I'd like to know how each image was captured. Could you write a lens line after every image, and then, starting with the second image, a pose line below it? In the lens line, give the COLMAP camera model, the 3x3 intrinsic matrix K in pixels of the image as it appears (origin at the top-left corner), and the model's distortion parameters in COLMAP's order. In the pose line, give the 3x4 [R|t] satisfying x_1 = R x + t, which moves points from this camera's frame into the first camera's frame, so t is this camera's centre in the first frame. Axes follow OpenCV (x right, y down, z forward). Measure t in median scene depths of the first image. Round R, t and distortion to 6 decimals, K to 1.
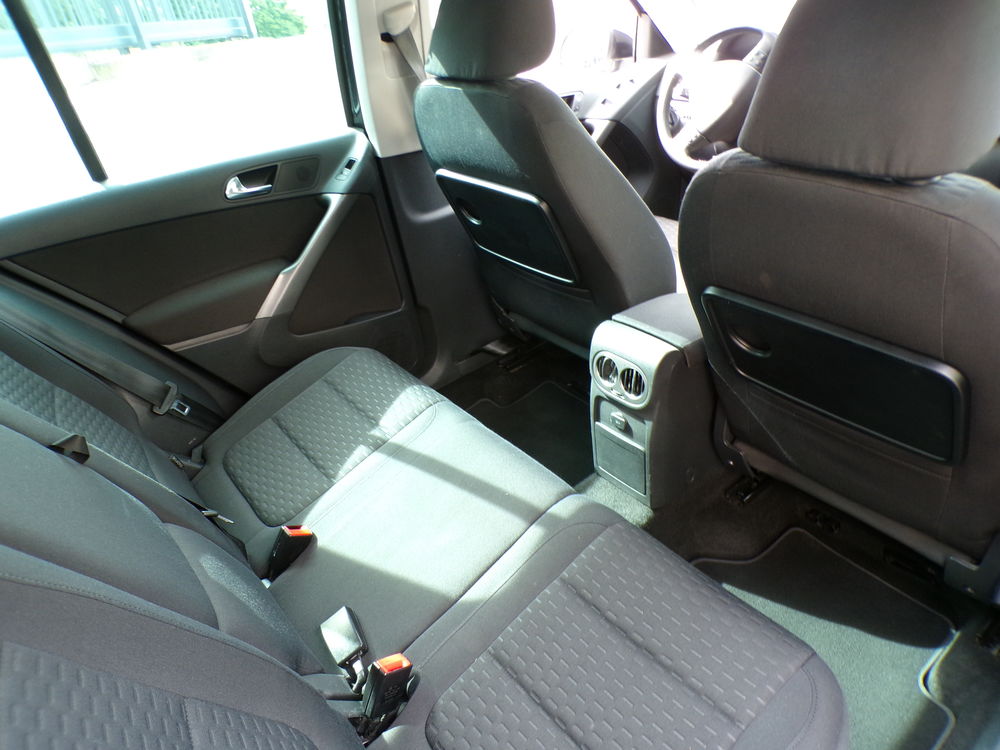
lens RADIAL K [[680.2, 0, 497.7], [0, 680.2, 372.0], [0, 0, 1]] dist [-0.007832, -0.001985]
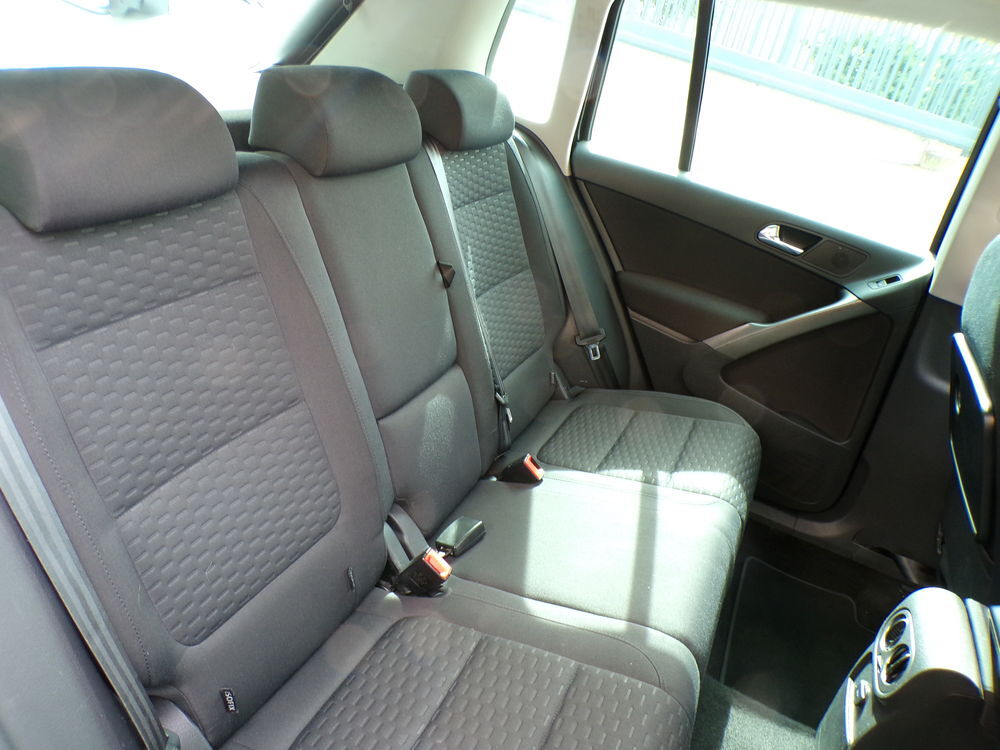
lens RADIAL K [[680.2, 0, 497.7], [0, 680.2, 372.0], [0, 0, 1]] dist [-0.007832, -0.001985]
pose [[0.407045, 0.599383, -0.689242, 0.298808], [-0.669572, 0.709050, 0.221181, -0.072346], [0.621279, 0.371467, 0.689945, 0.100453]]
